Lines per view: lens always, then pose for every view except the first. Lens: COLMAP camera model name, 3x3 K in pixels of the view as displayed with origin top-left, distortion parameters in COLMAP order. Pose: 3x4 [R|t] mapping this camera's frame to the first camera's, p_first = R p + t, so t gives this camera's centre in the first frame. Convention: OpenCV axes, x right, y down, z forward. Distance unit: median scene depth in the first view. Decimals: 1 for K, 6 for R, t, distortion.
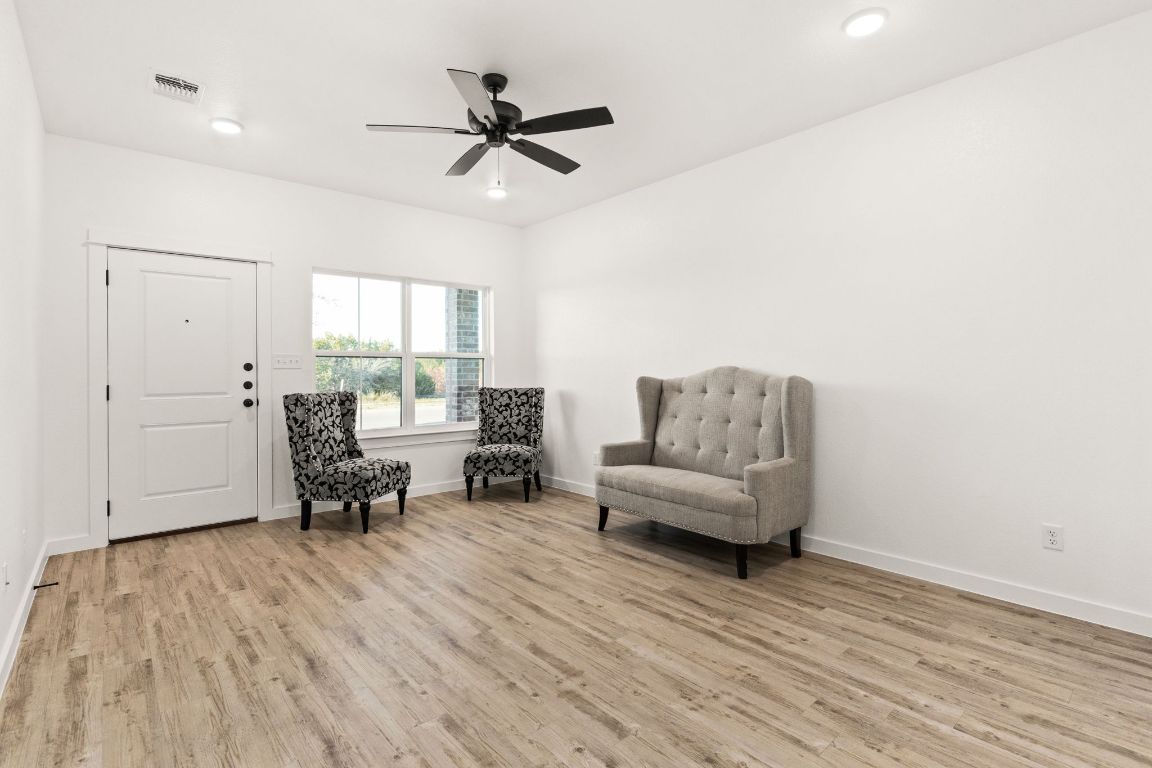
lens RADIAL K [[544.3, 0, 559.0], [0, 544.3, 376.0], [0, 0, 1]] dist [-0.000735, -0.001025]
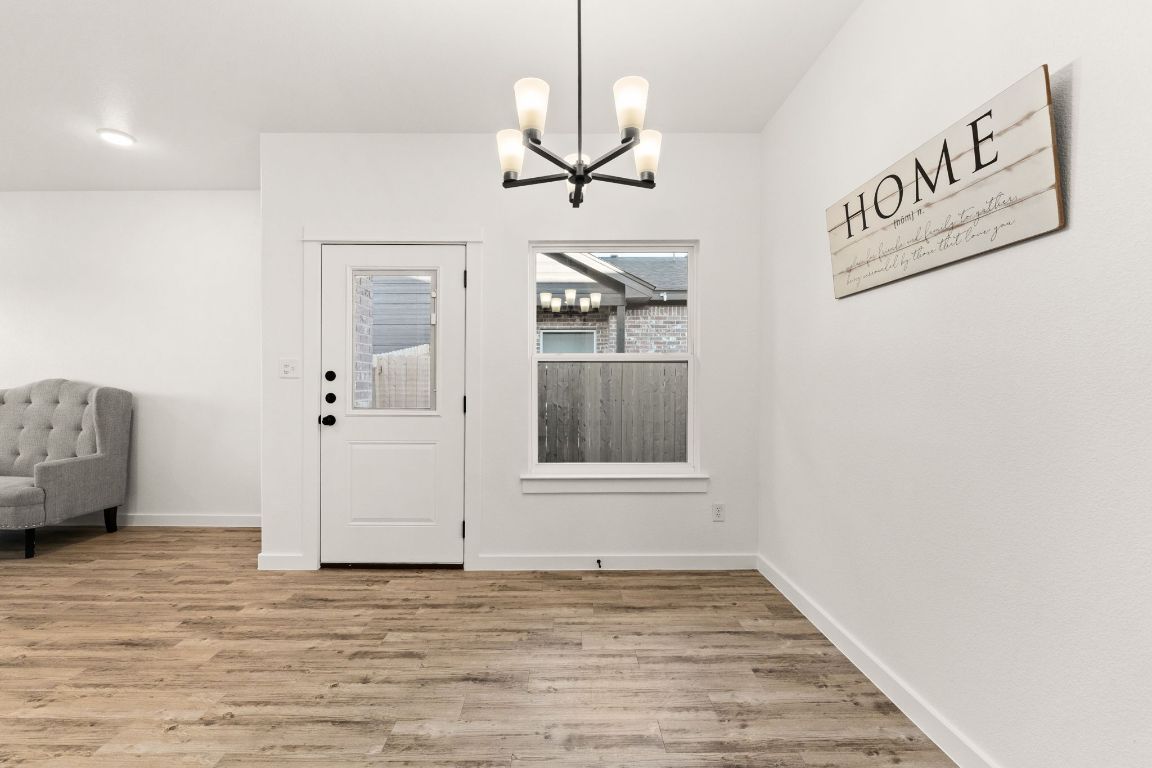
lens RADIAL K [[483.4, 0, 564.5], [0, 483.4, 390.1], [0, 0, 1]] dist [-0.003342, -0.000769]
pose [[0.638116, 0.001188, 0.769939, 0.315896], [-0.001235, 0.999999, -0.000520, 0.006033], [-0.769939, -0.000619, 0.638117, -0.649585]]
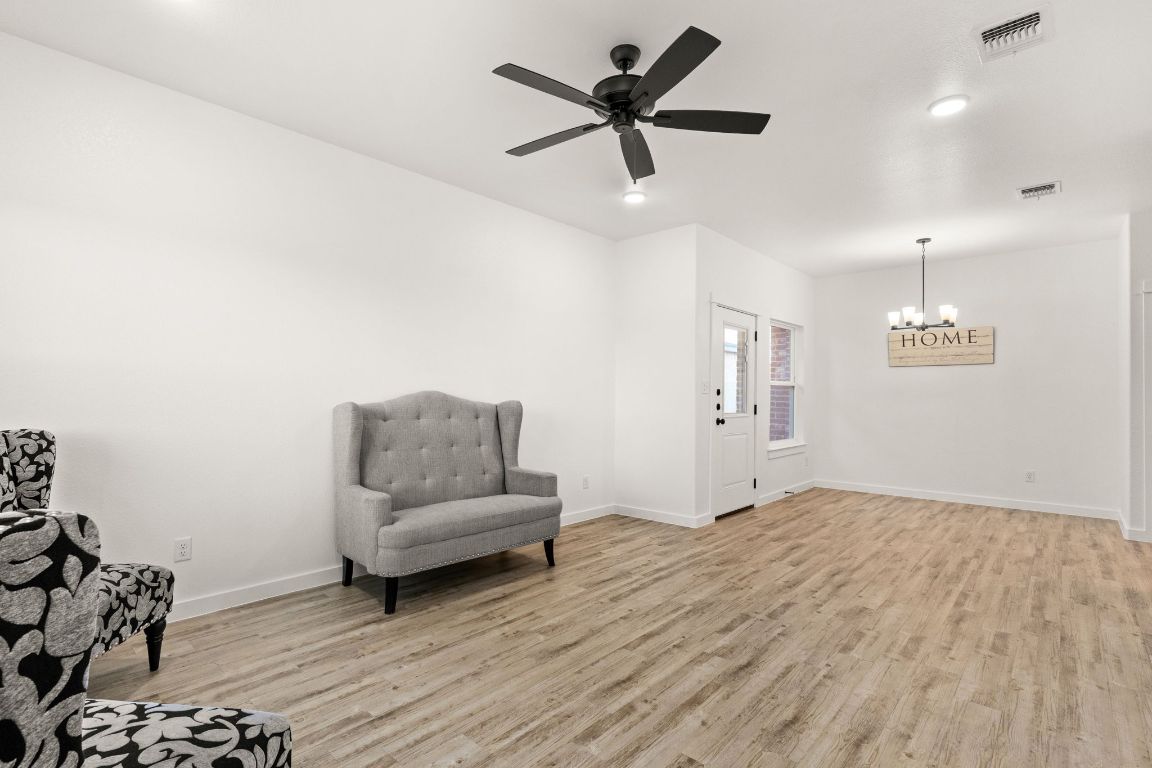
lens RADIAL K [[519.4, 0, 598.5], [0, 519.4, 408.1], [0, 0, 1]] dist [-0.004519, 0.001140]
pose [[-0.137391, -0.018245, 0.990349, -0.951888], [-0.000006, 0.999830, 0.018419, -0.005451], [-0.990517, 0.002525, -0.137368, 1.211319]]
